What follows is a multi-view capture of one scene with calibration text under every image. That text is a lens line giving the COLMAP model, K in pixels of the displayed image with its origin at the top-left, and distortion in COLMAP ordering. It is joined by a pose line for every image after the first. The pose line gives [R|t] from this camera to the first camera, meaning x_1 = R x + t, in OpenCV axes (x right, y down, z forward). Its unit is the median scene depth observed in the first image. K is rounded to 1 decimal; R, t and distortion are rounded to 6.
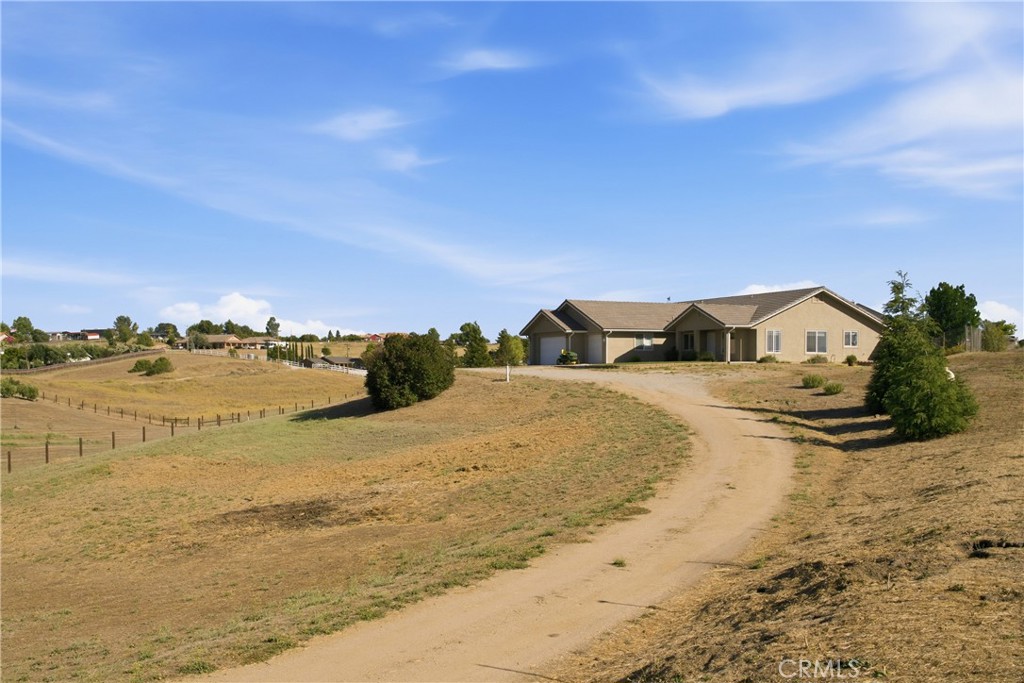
lens RADIAL K [[1048.4, 0, 520.3], [0, 1048.4, 372.7], [0, 0, 1]] dist [0.005552, 0.000000]
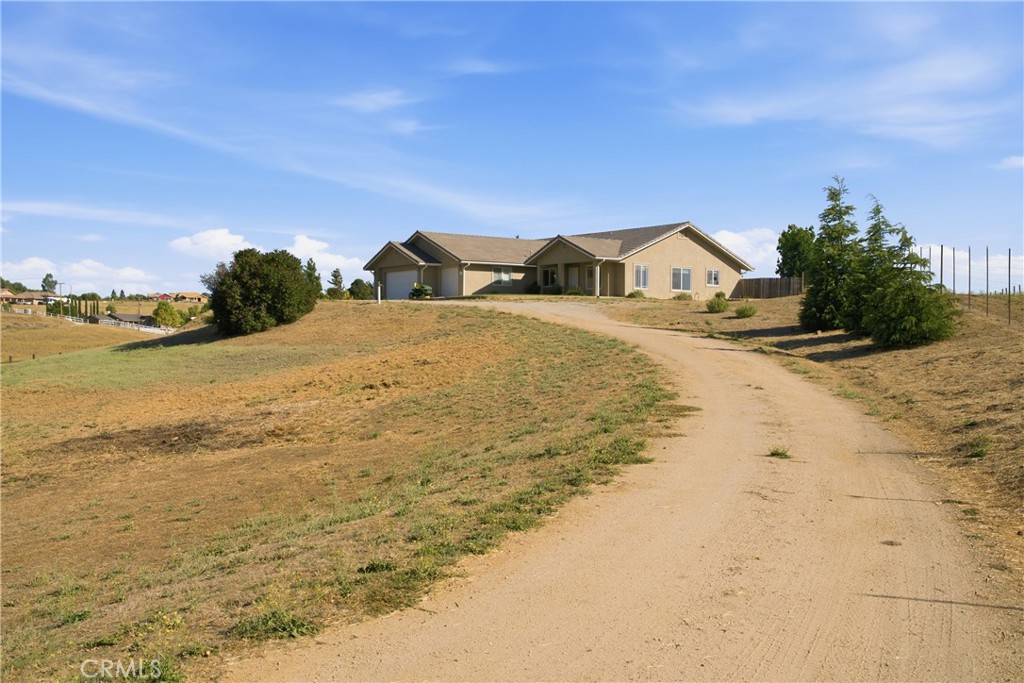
lens RADIAL K [[1039.9, 0, 510.1], [0, 1039.9, 322.1], [0, 0, 1]] dist [0.022533, 0.000000]
pose [[0.982947, 0.010575, 0.183584, -0.064346], [-0.007977, 0.999857, -0.014887, 0.035198], [-0.183716, 0.013169, 0.982891, 0.121355]]
